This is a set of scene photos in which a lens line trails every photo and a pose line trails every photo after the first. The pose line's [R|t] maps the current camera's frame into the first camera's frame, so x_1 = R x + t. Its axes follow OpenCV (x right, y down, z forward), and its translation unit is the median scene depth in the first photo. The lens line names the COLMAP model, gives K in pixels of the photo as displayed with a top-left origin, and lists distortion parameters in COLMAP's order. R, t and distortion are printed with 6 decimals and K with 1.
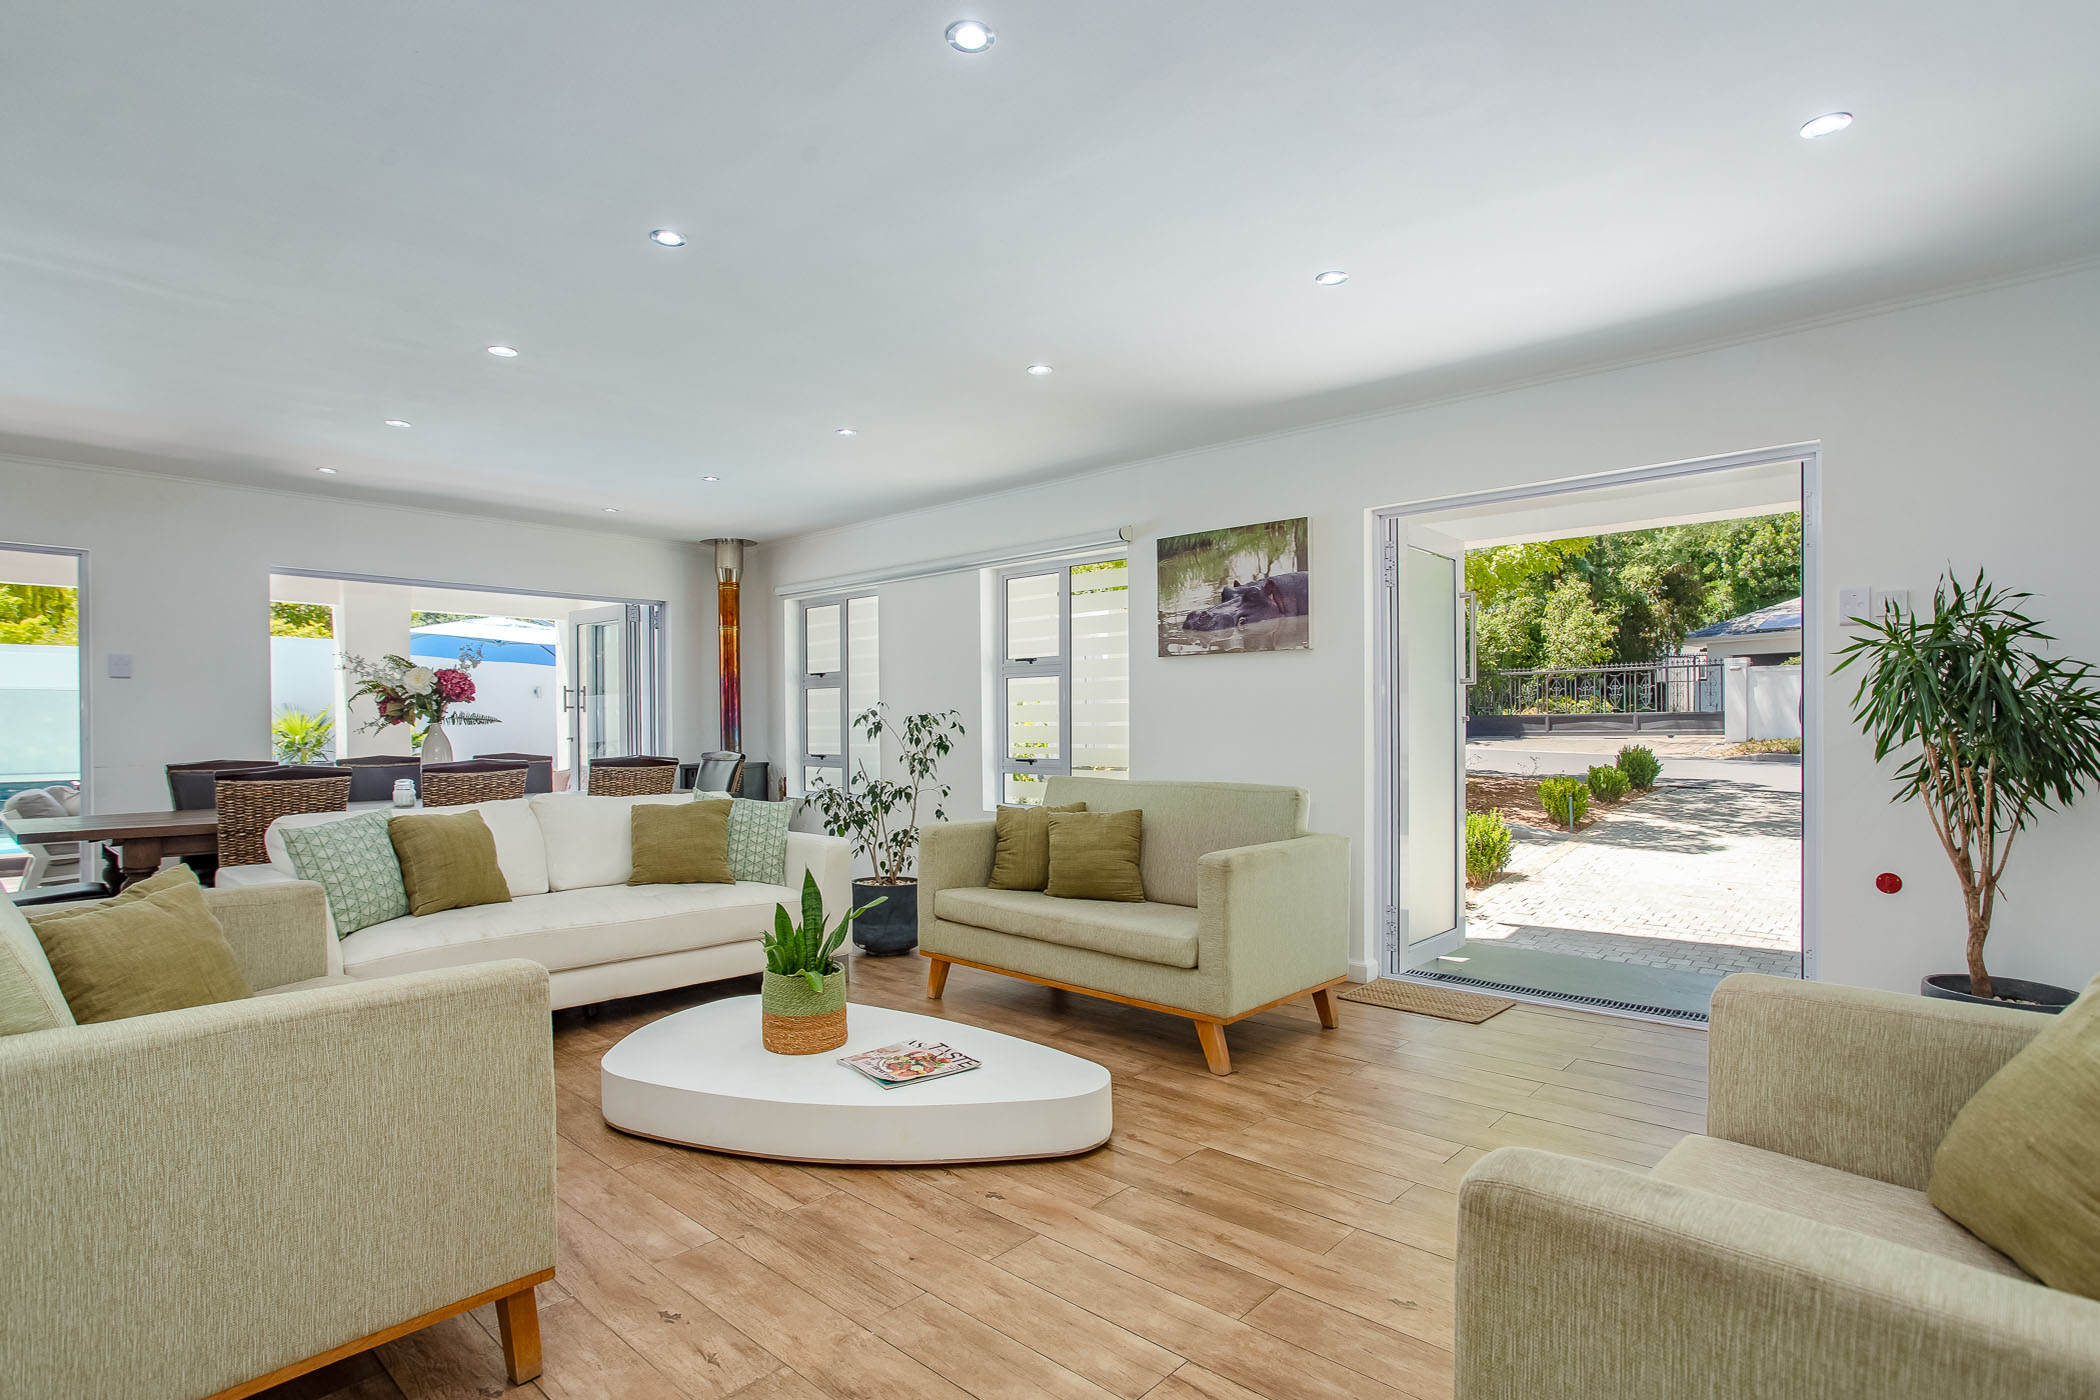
lens RADIAL K [[1061.6, 0, 1041.1], [0, 1061.6, 714.1], [0, 0, 1]] dist [-0.065604, 0.035403]
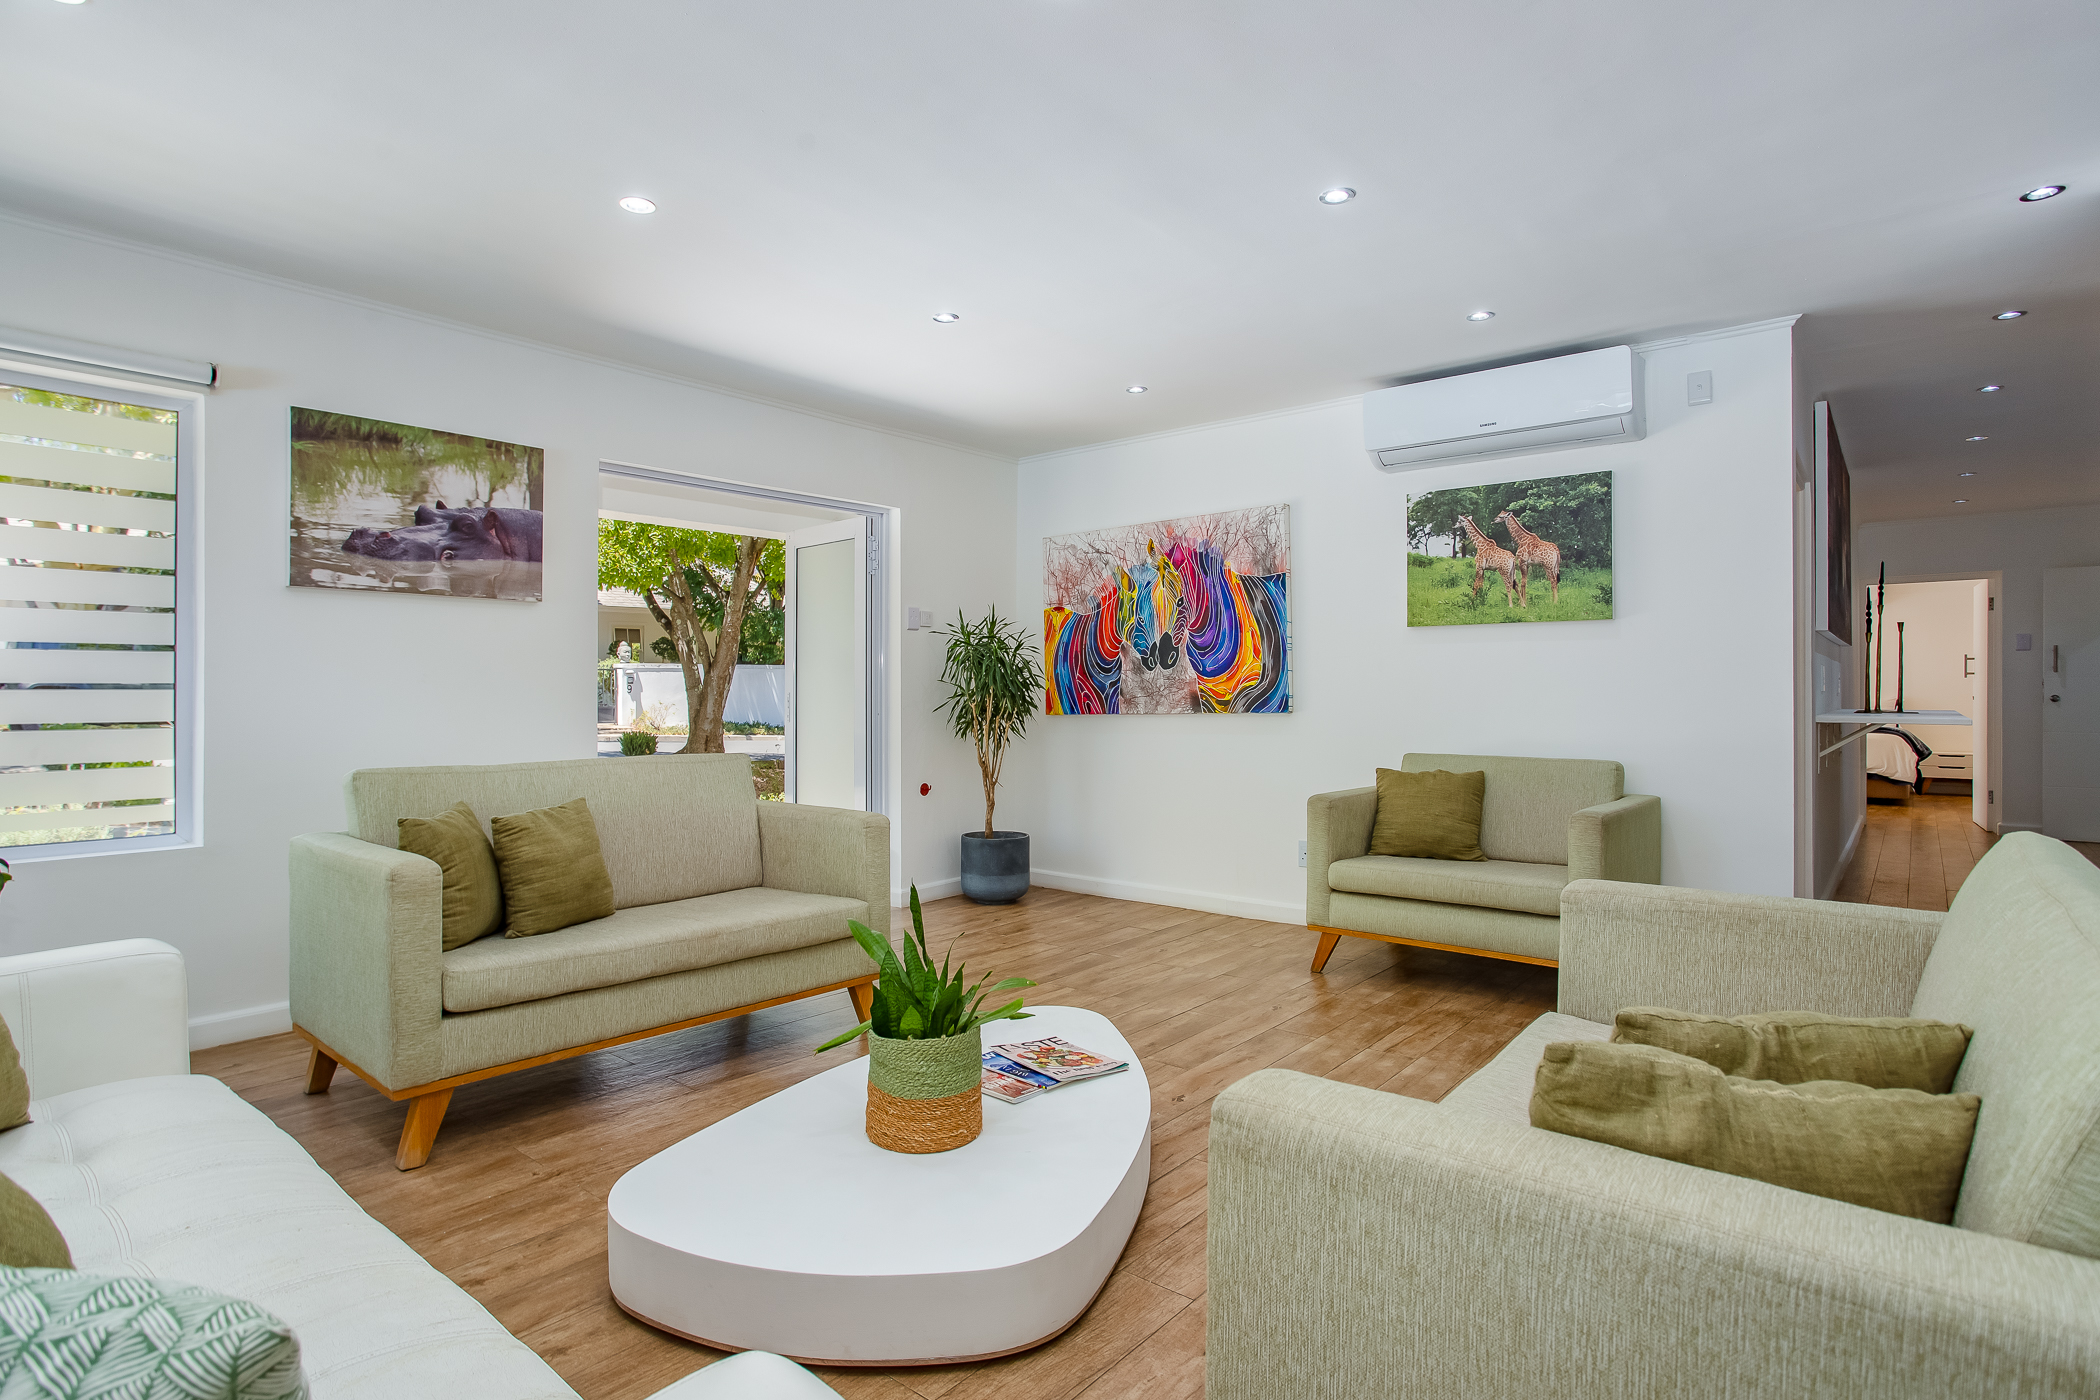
lens RADIAL K [[1061.6, 0, 1041.1], [0, 1061.6, 714.1], [0, 0, 1]] dist [-0.065604, 0.035403]
pose [[-0.038718, -0.012249, 0.999175, -0.594075], [-0.011410, 0.999865, 0.011816, 0.014315], [-0.999185, -0.010943, -0.038853, 0.600459]]
